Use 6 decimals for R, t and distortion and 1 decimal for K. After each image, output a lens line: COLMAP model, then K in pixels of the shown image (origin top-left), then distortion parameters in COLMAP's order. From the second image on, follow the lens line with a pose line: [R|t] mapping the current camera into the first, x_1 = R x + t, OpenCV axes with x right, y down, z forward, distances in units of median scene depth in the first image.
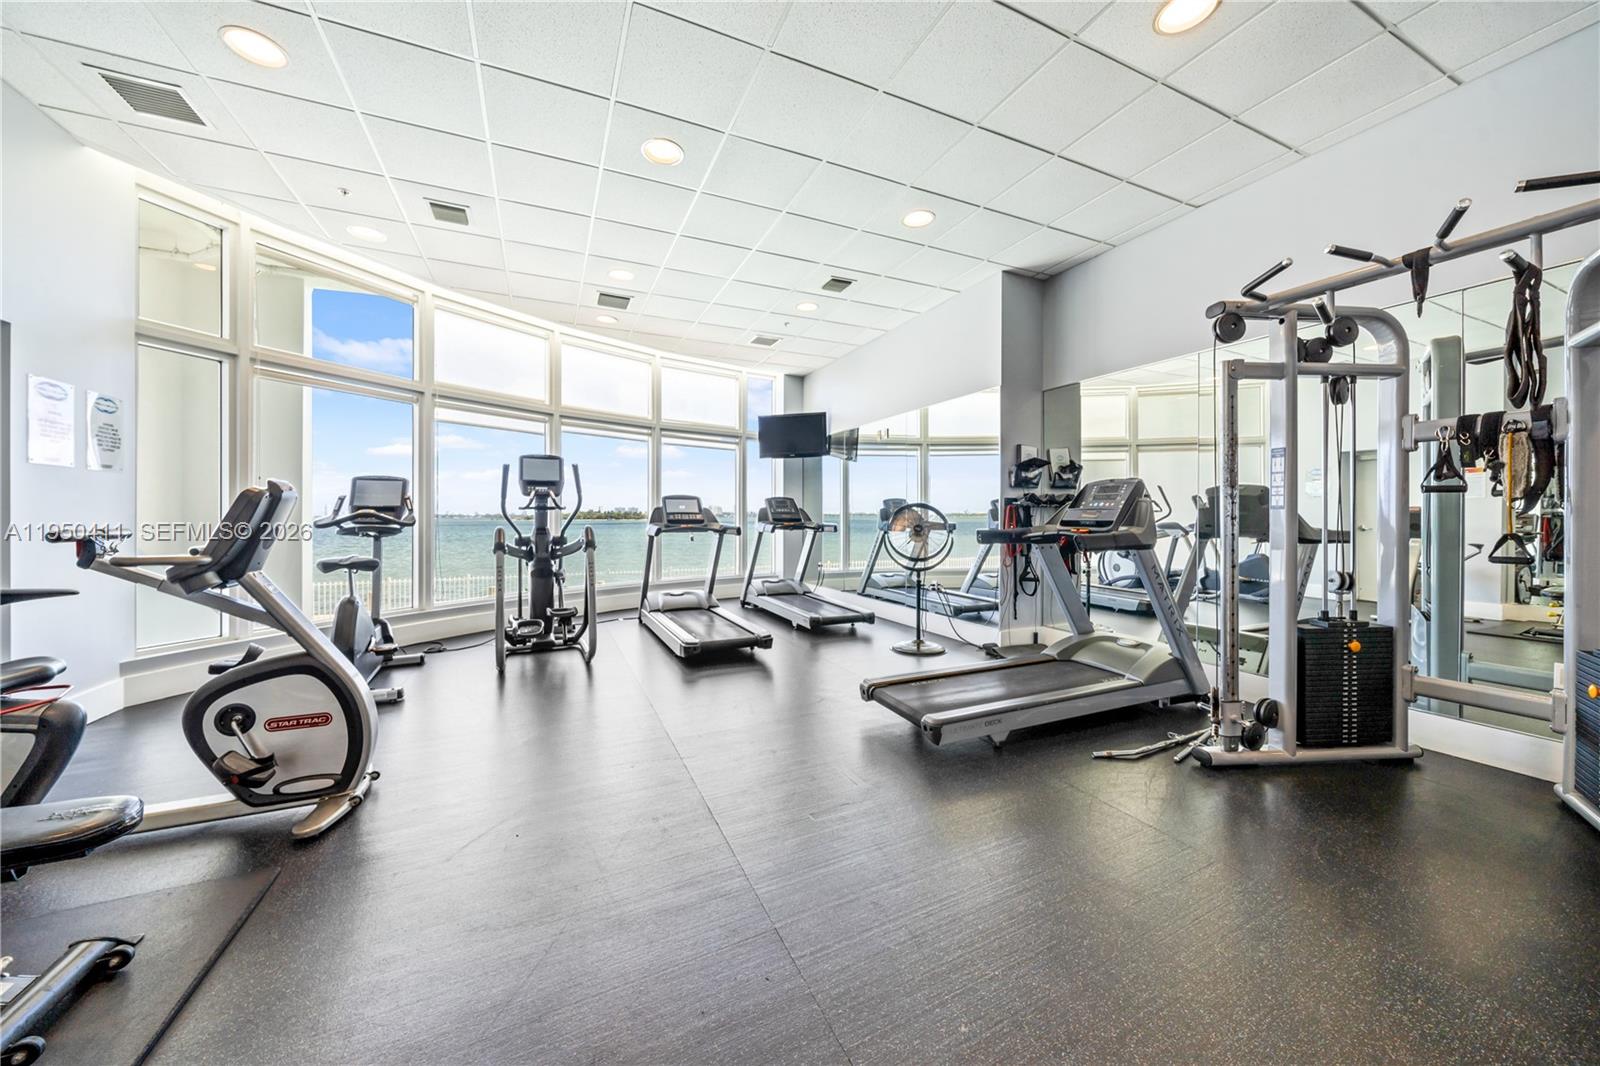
lens RADIAL K [[557.2, 0, 777.2], [0, 557.2, 516.7], [0, 0, 1]] dist [0.000288, 0.000051]
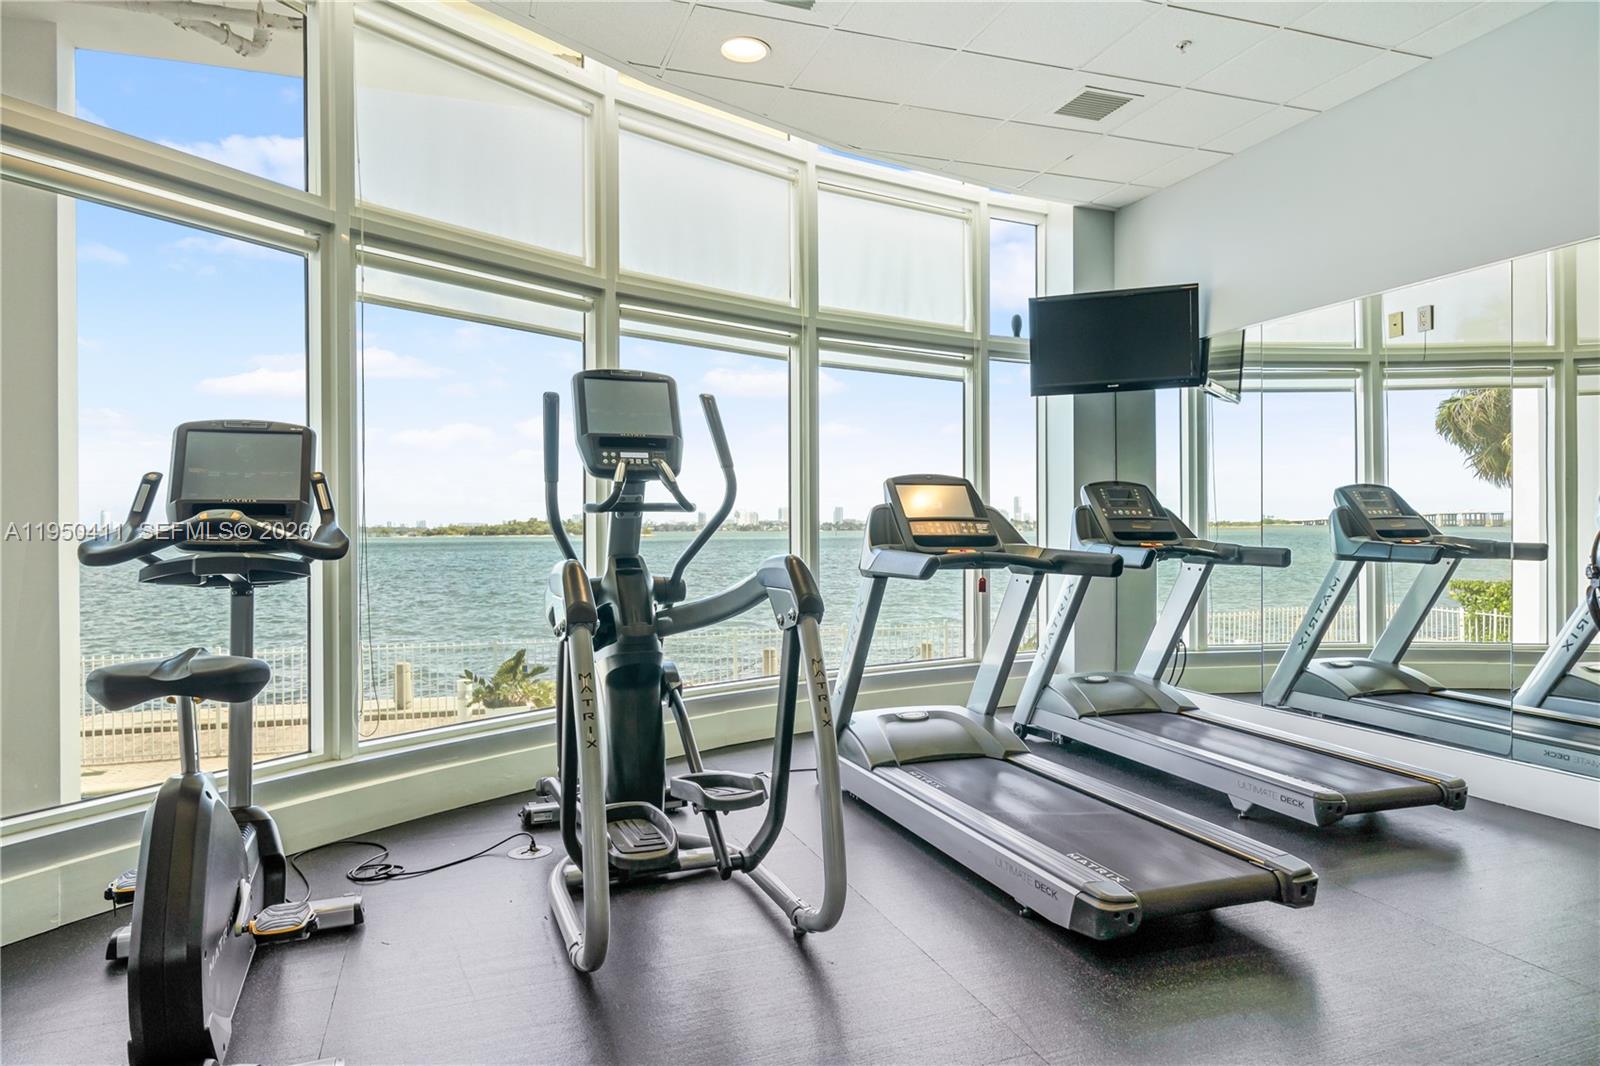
lens RADIAL K [[1026.6, 0, 800.0], [0, 1026.6, 533.0], [0, 0, 1]] dist [0.021544, -0.042875]
pose [[0.995906, -0.000395, -0.090395, -0.227406], [0.001025, 0.999976, 0.006924, -0.002004], [0.090390, -0.006988, 0.995882, 0.279913]]
